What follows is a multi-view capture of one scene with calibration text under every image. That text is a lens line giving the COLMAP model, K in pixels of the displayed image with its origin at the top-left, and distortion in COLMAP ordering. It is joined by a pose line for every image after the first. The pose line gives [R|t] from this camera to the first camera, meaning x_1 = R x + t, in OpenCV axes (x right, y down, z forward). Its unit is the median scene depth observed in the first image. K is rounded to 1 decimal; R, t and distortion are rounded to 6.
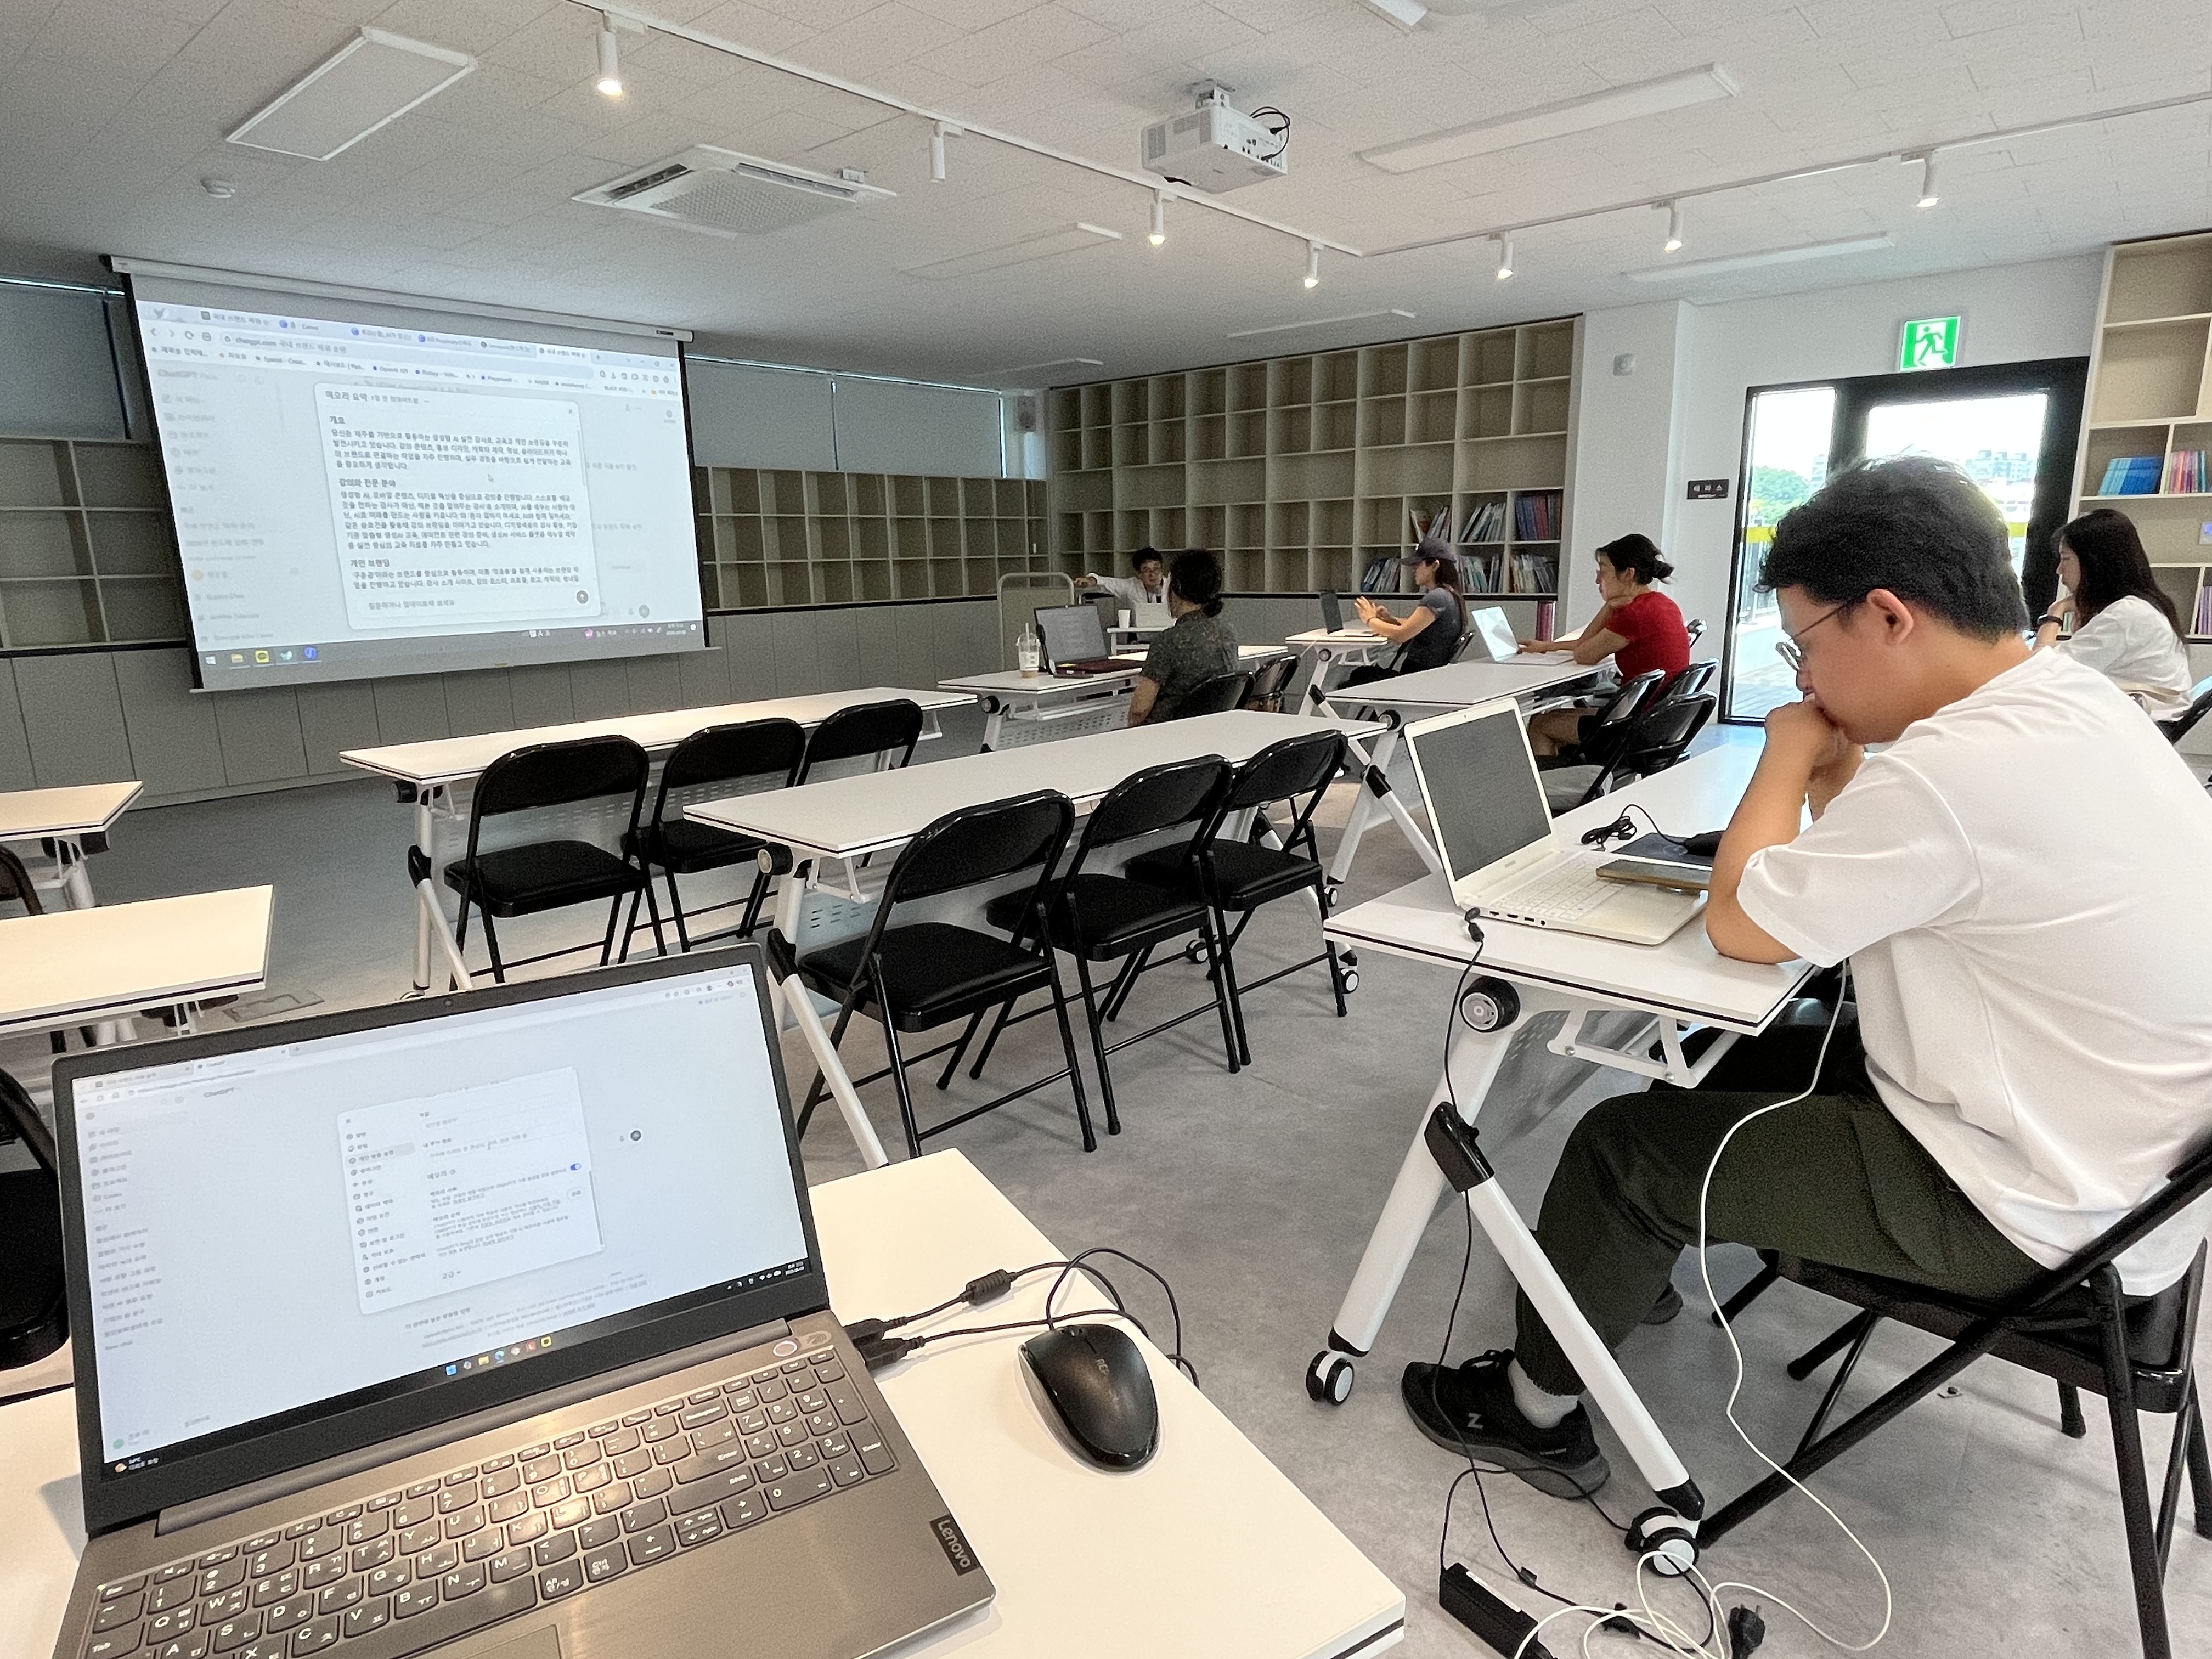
lens RADIAL K [[1240.9, 0, 1096.7], [0, 1240.9, 829.1], [0, 0, 1]] dist [-0.002001, -0.002938]
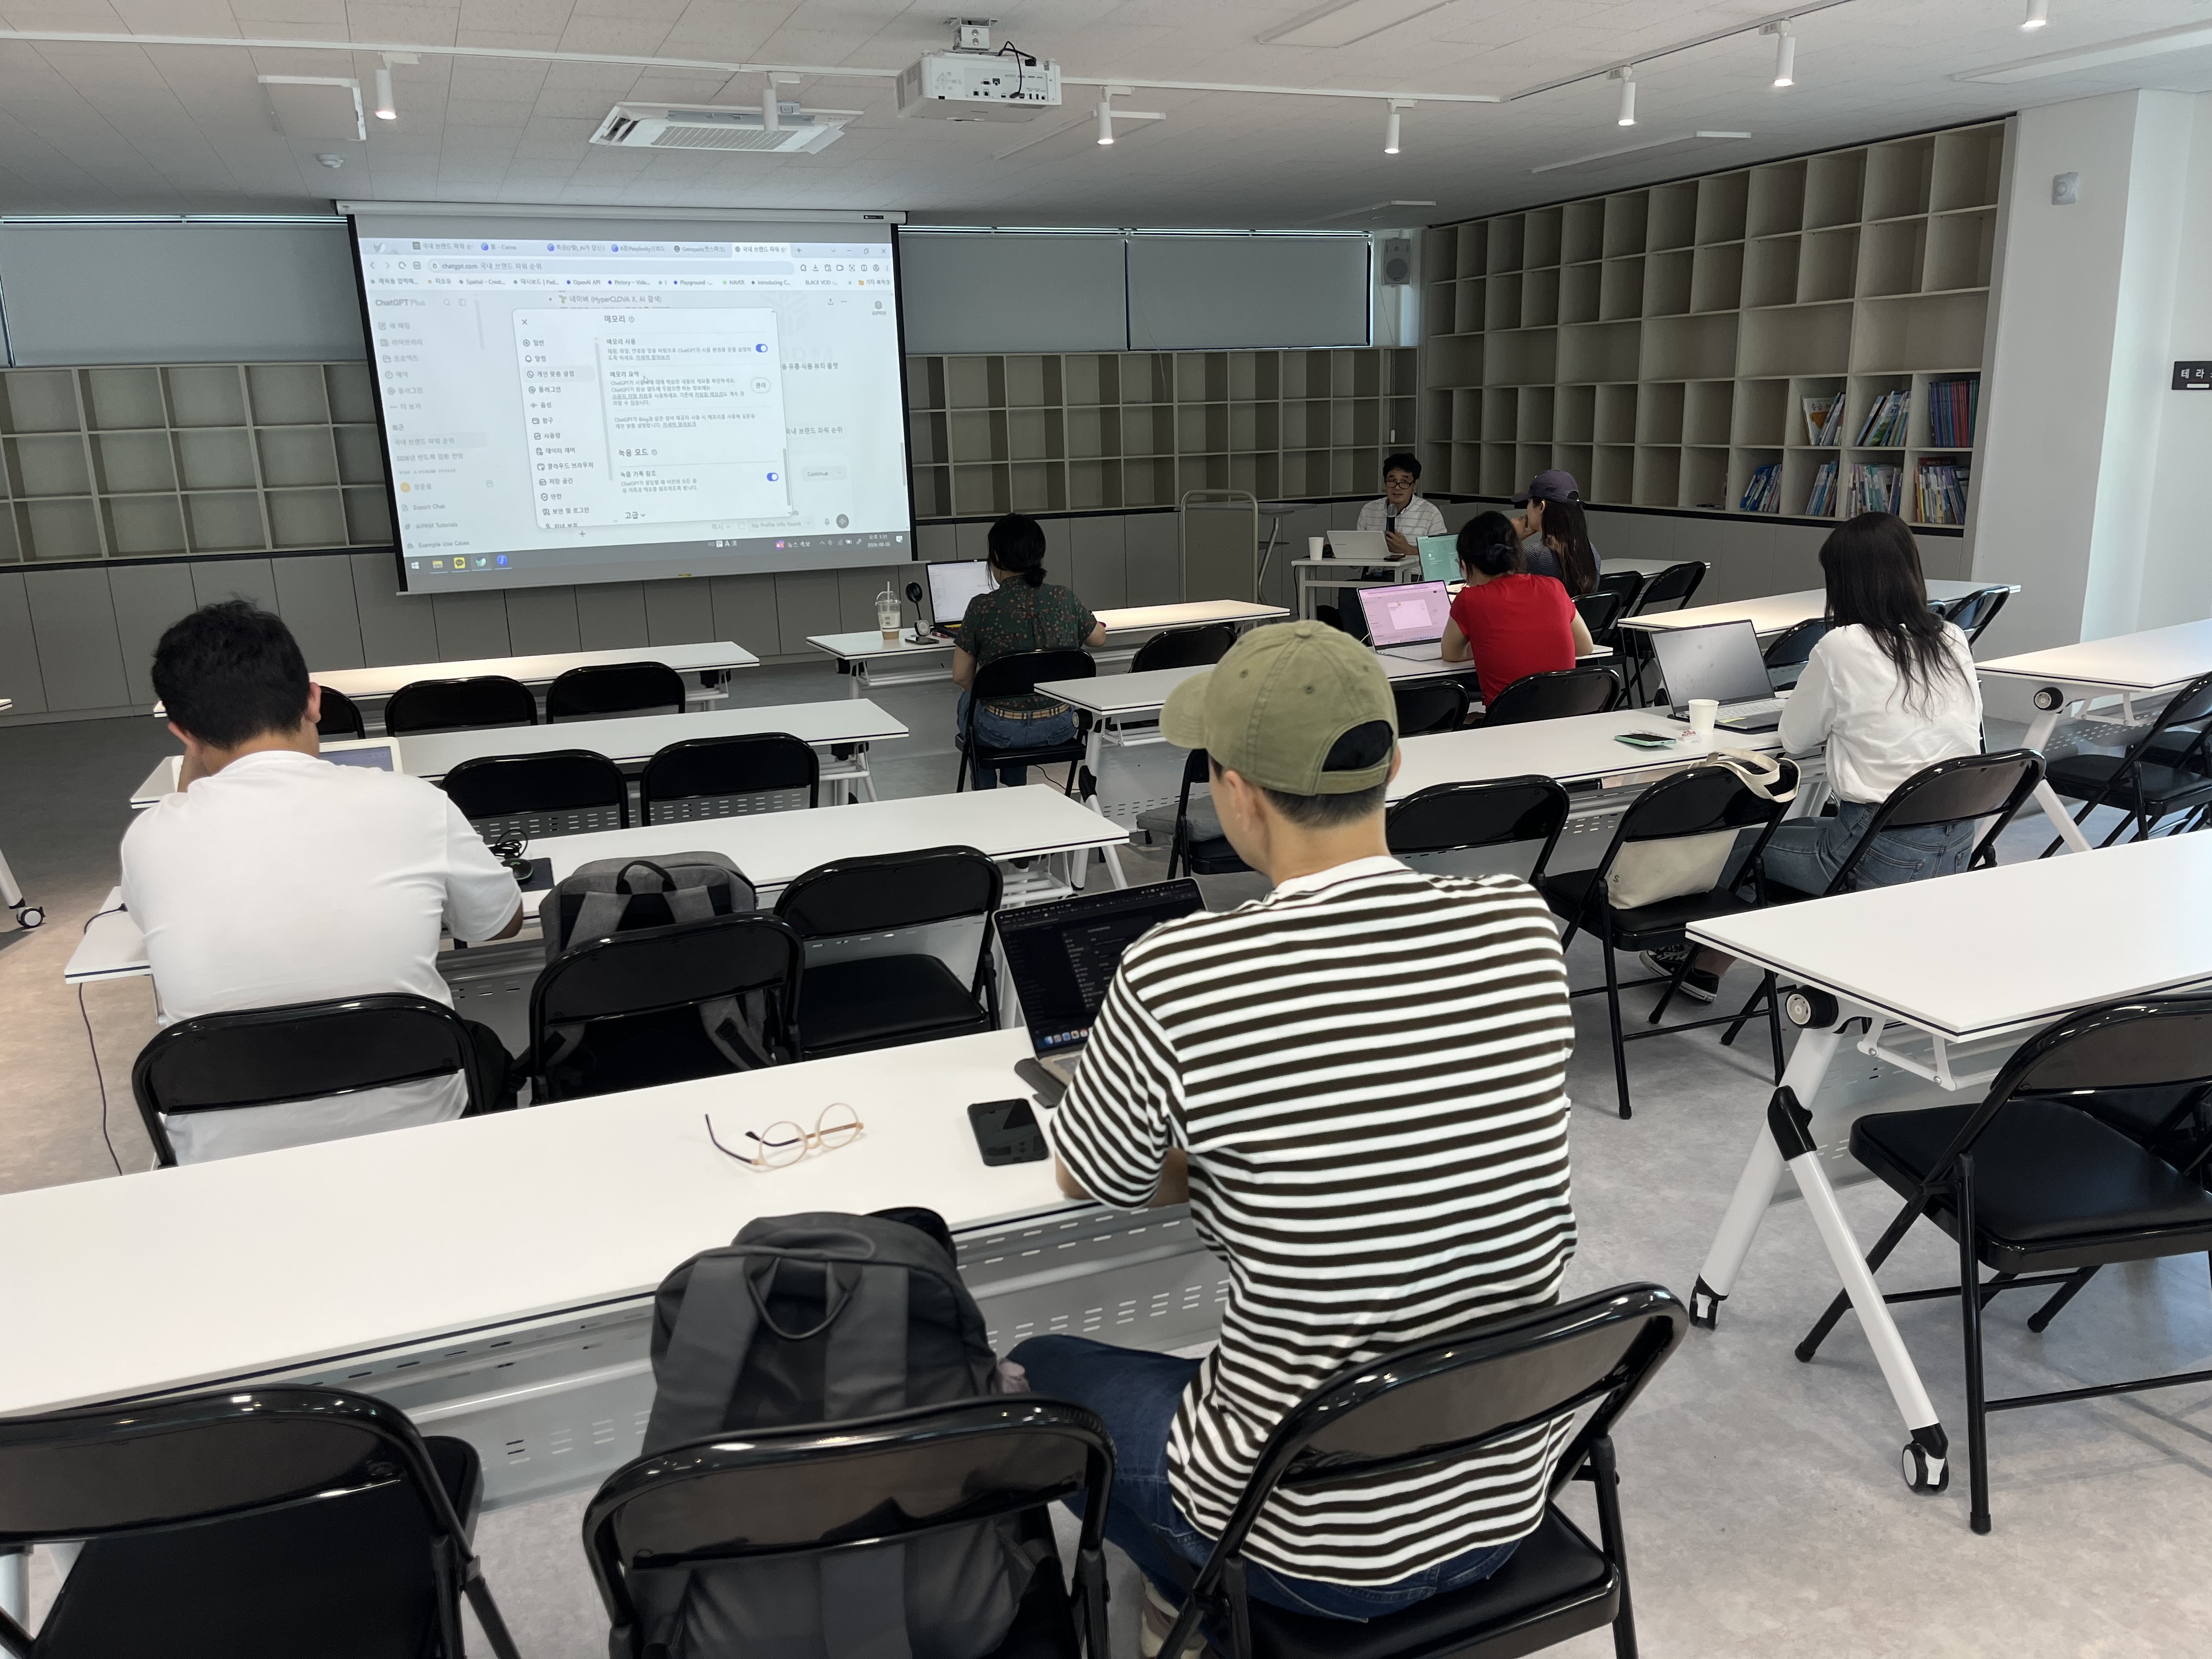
lens RADIAL K [[1673.6, 0, 1114.8], [0, 1673.6, 838.4], [0, 0, 1]] dist [0.065136, -0.085943]
pose [[0.892064, 0.110306, -0.438239, 0.447625], [-0.089673, 0.993676, 0.067574, -0.047031], [0.442922, -0.020982, 0.896315, -0.055616]]
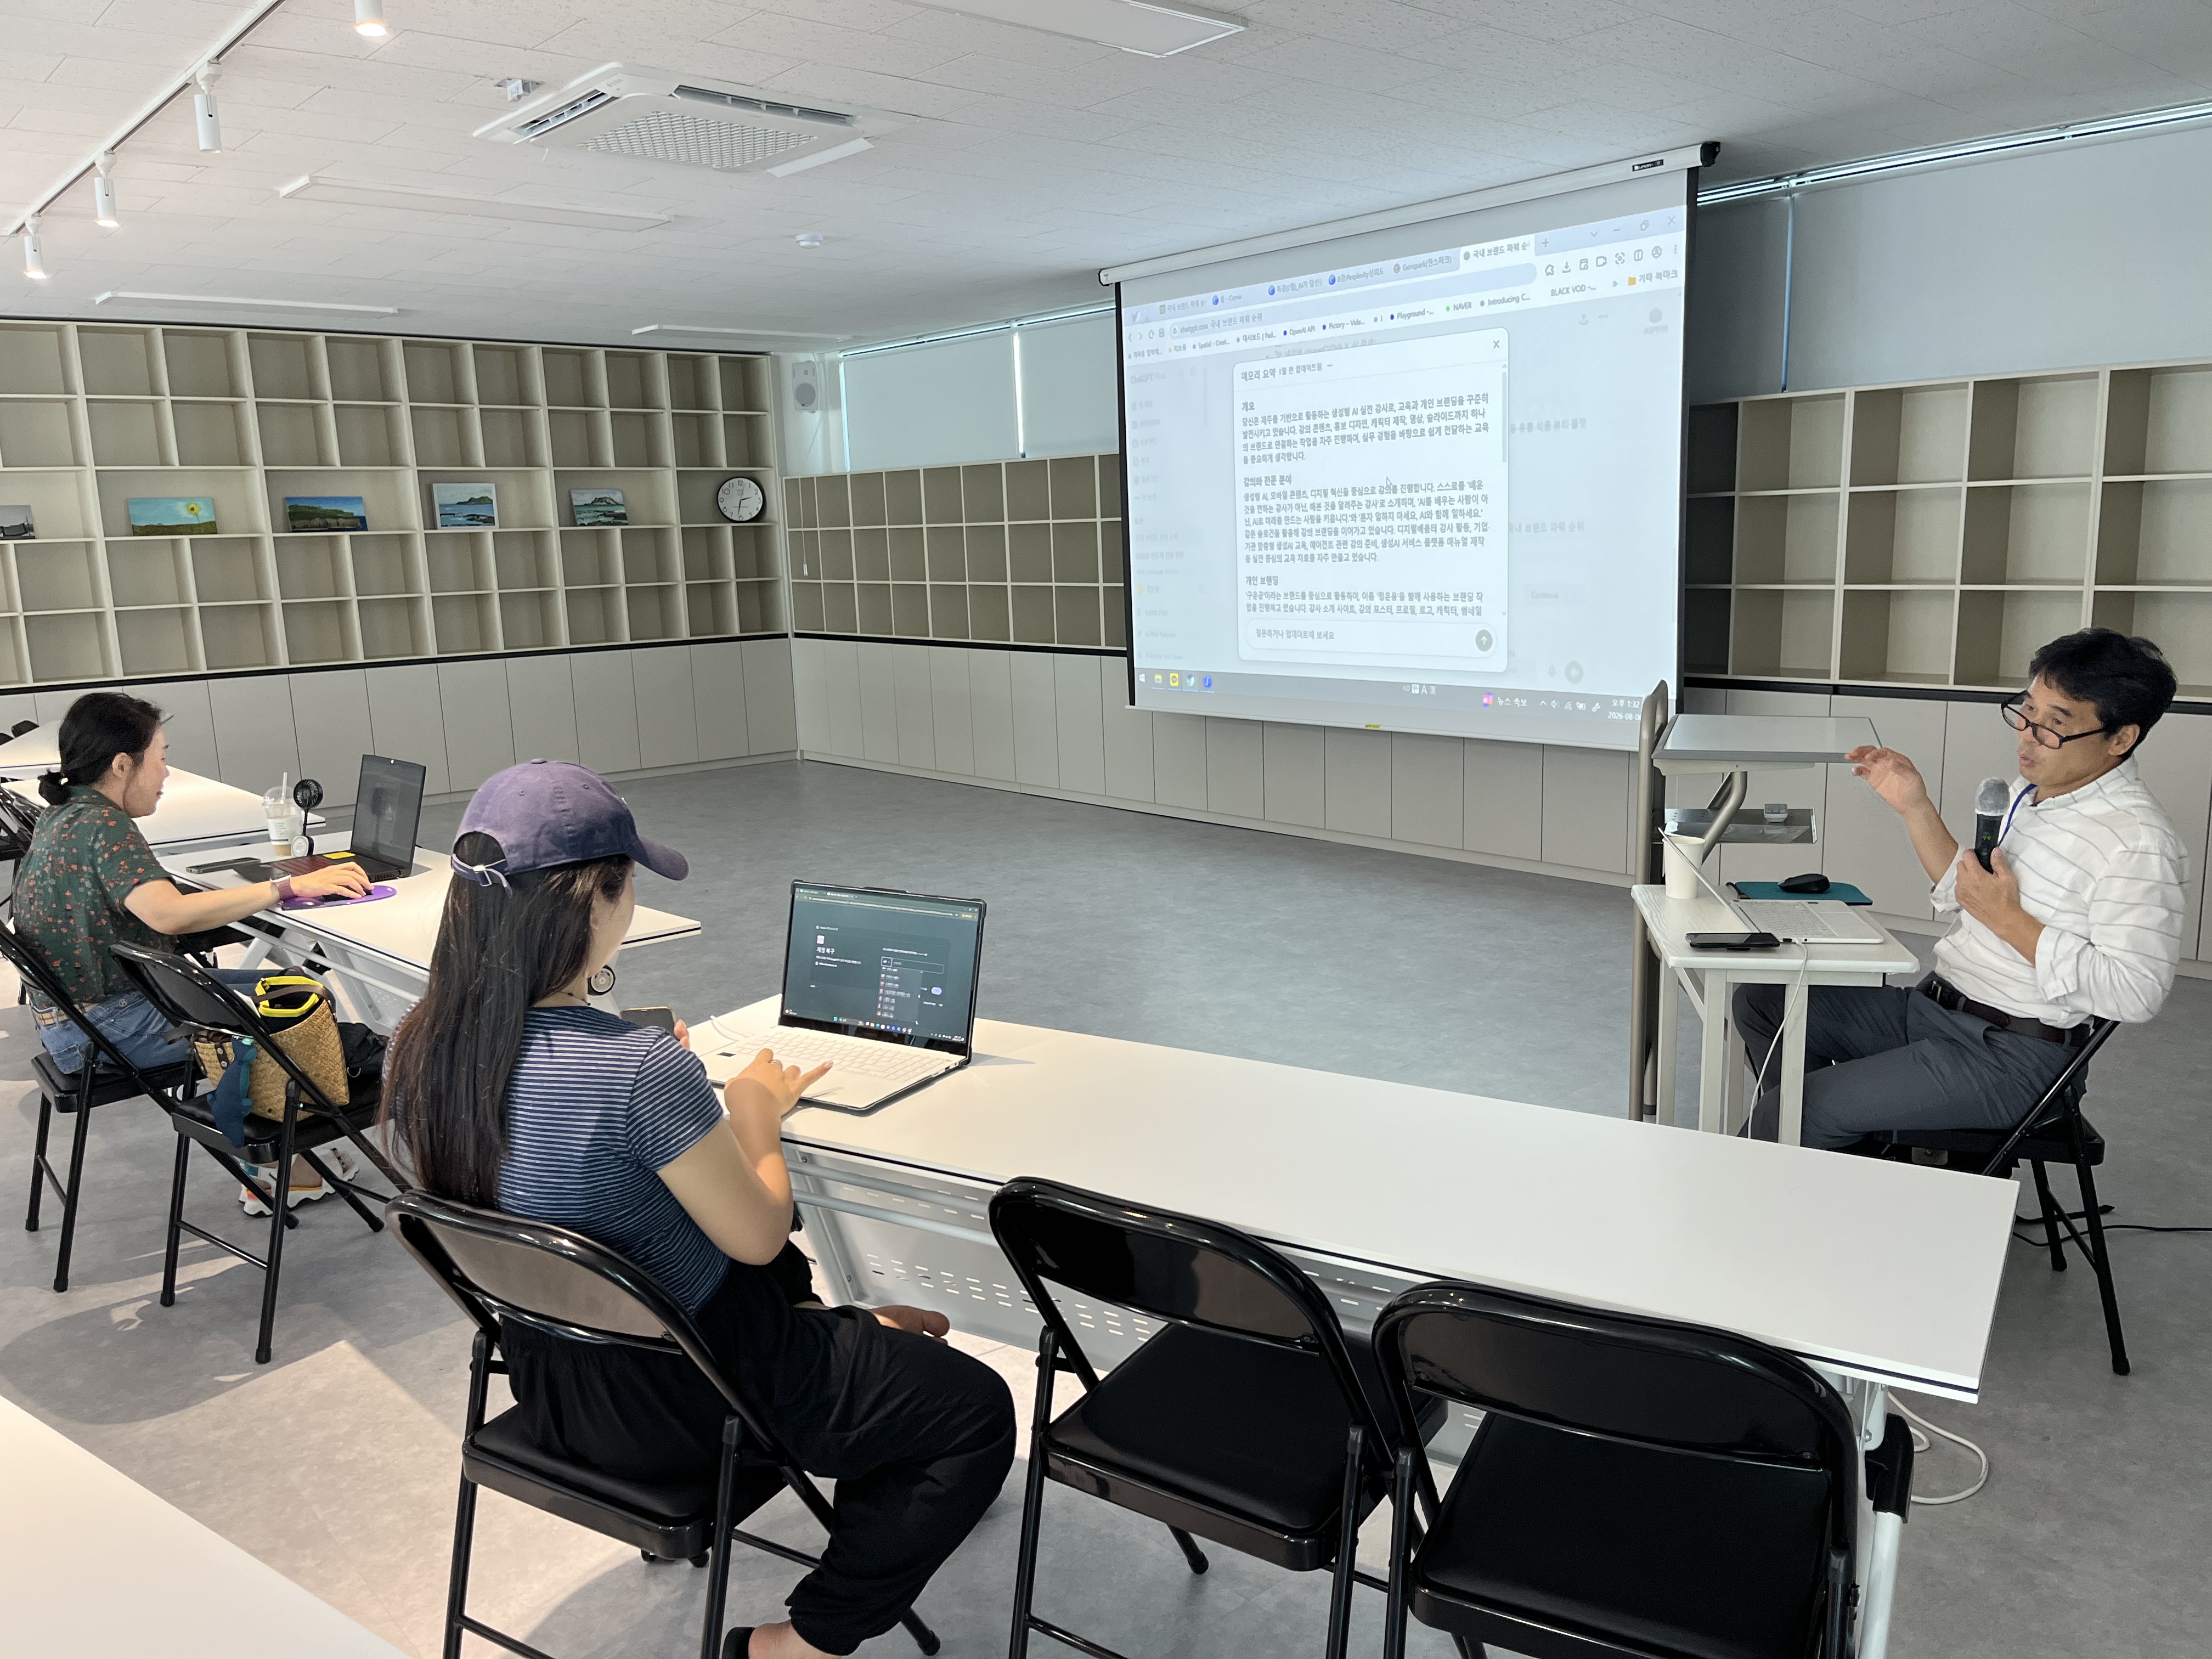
lens RADIAL K [[1673.6, 0, 1121.9], [0, 1673.6, 846.0], [0, 0, 1]] dist [0.065136, -0.085943]
pose [[-0.137069, 0.212228, -0.967559, 0.491041], [-0.180733, 0.955025, 0.235082, -0.273596], [0.973934, 0.207092, -0.092548, 0.990753]]
